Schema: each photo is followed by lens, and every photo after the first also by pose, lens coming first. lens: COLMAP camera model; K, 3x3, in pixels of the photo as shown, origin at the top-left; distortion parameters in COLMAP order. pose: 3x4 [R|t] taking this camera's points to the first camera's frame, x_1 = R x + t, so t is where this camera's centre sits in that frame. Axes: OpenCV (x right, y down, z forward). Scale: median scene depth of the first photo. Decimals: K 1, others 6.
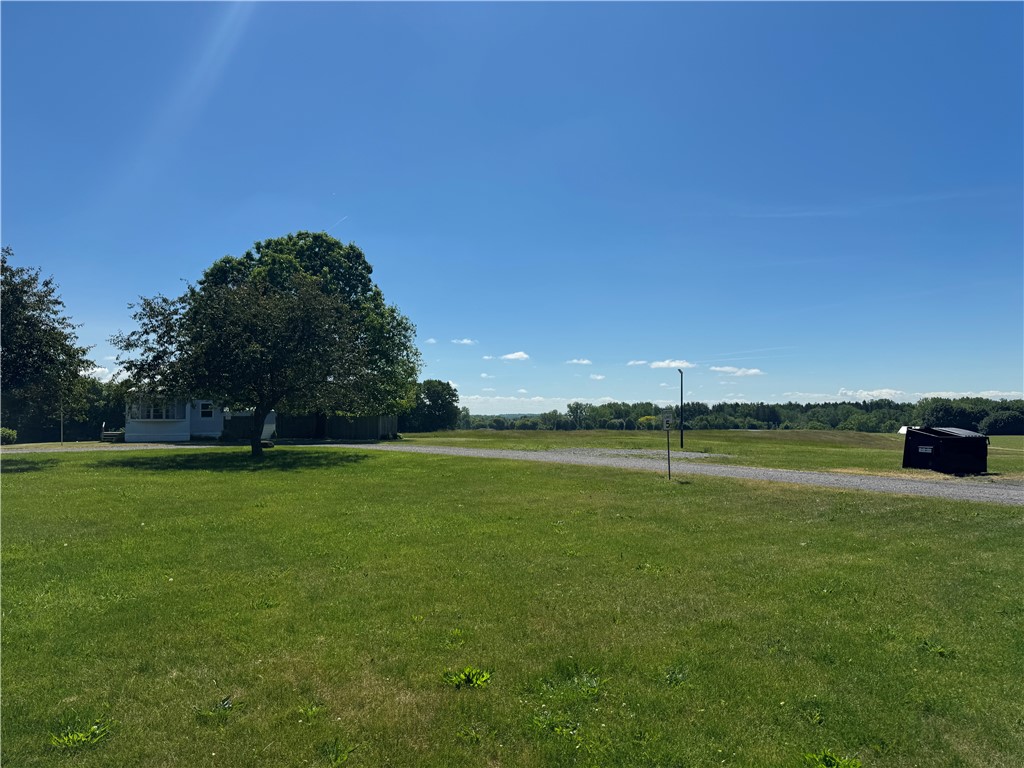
lens RADIAL K [[727.0, 0, 517.7], [0, 727.0, 386.1], [0, 0, 1]] dist [0.158646, -0.254206]
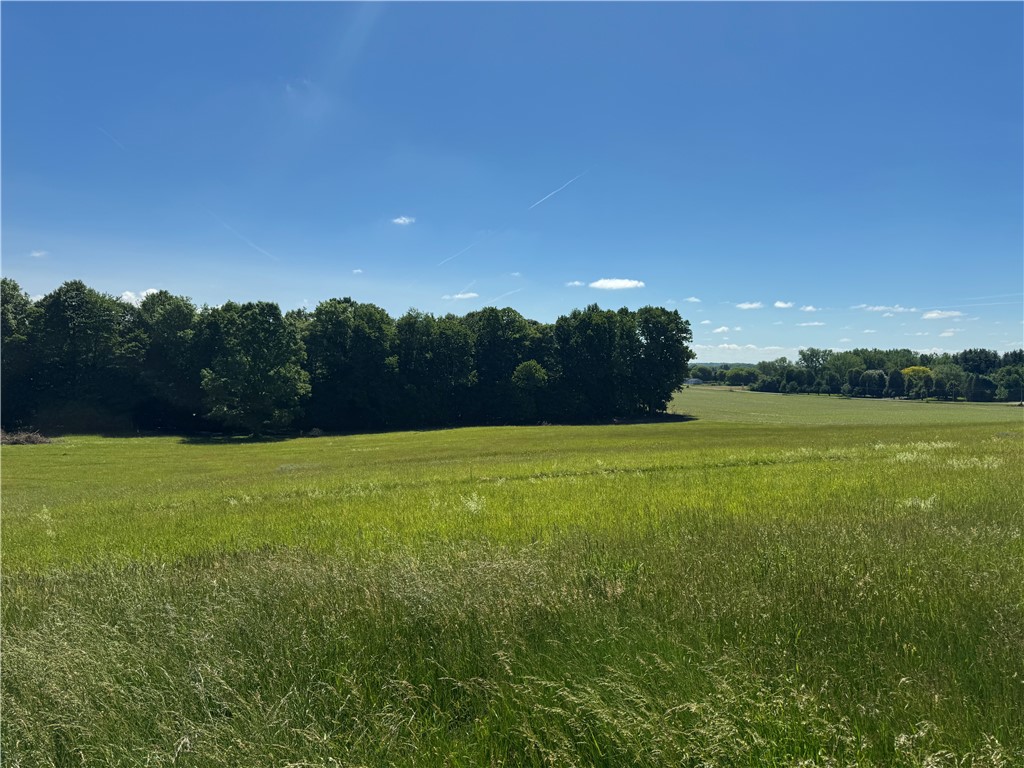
lens RADIAL K [[730.5, 0, 512.0], [0, 730.5, 384.0], [0, 0, 1]] dist [0.085423, -0.113029]
pose [[0.966820, 0.021548, -0.254548, -0.069161], [-0.003993, 0.997589, 0.069282, 0.015951], [0.255427, -0.065967, 0.964575, 0.313420]]
